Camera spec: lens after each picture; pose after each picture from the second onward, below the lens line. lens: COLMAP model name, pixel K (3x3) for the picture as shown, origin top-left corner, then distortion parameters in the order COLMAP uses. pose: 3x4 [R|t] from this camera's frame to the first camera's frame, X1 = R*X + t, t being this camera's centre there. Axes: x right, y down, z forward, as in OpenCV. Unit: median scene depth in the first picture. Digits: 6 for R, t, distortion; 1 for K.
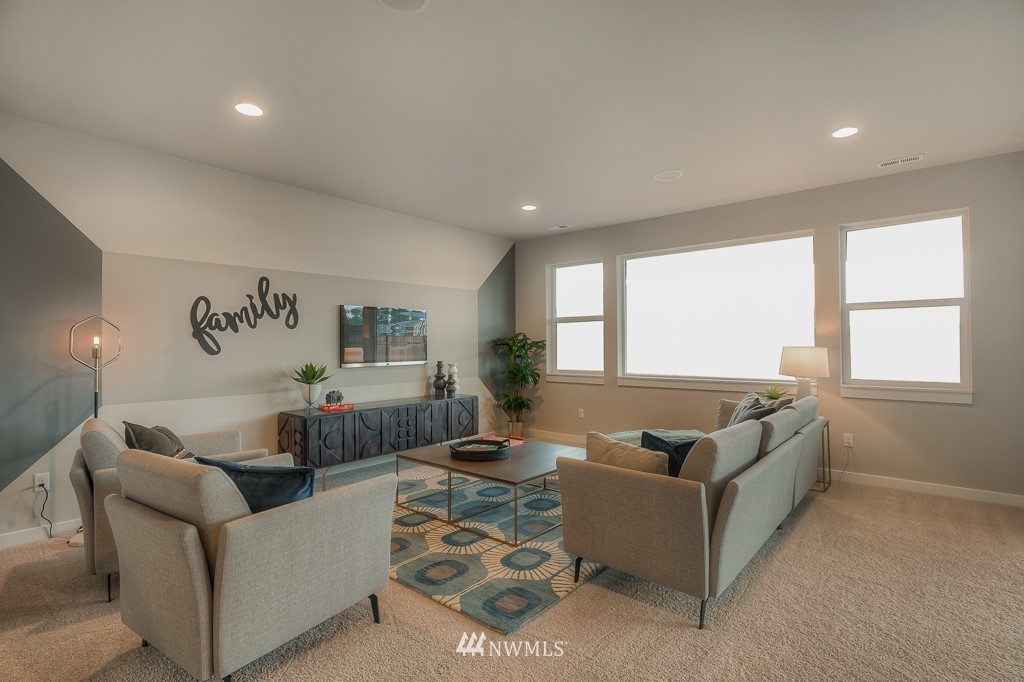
lens RADIAL K [[481.6, 0, 511.9], [0, 481.6, 342.9], [0, 0, 1]] dist [-0.009020, 0.000255]
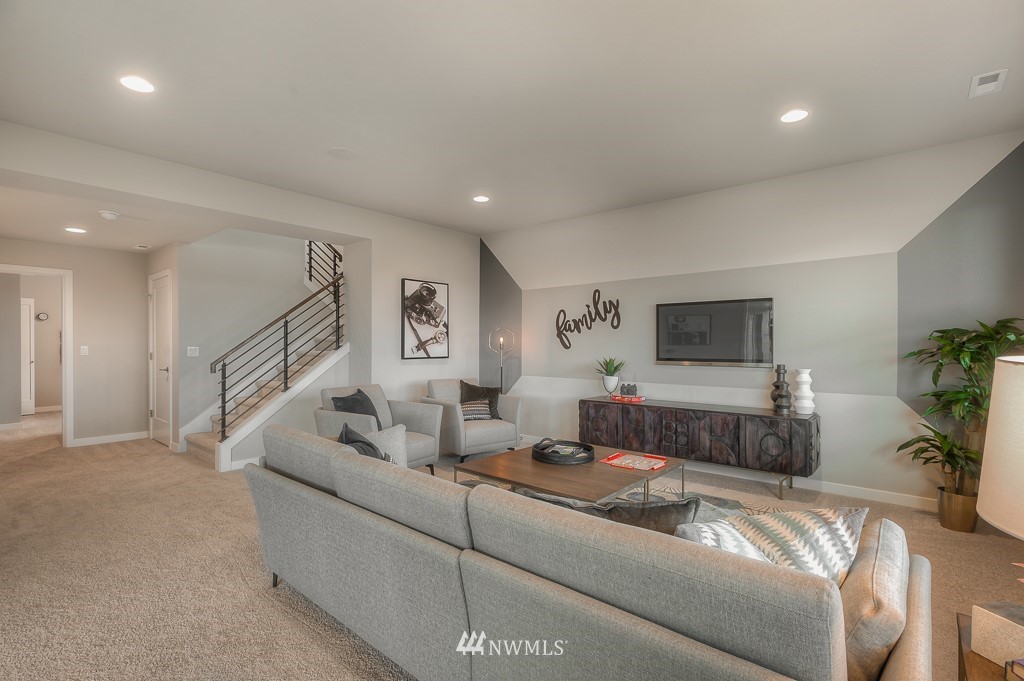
lens RADIAL K [[481.6, 0, 511.6], [0, 481.6, 341.2], [0, 0, 1]] dist [-0.009020, 0.000255]
pose [[-0.008154, 0.005362, -0.999952, 0.781371], [0.007392, 0.999959, 0.005301, -0.007153], [0.999939, -0.007349, -0.008194, 0.783132]]
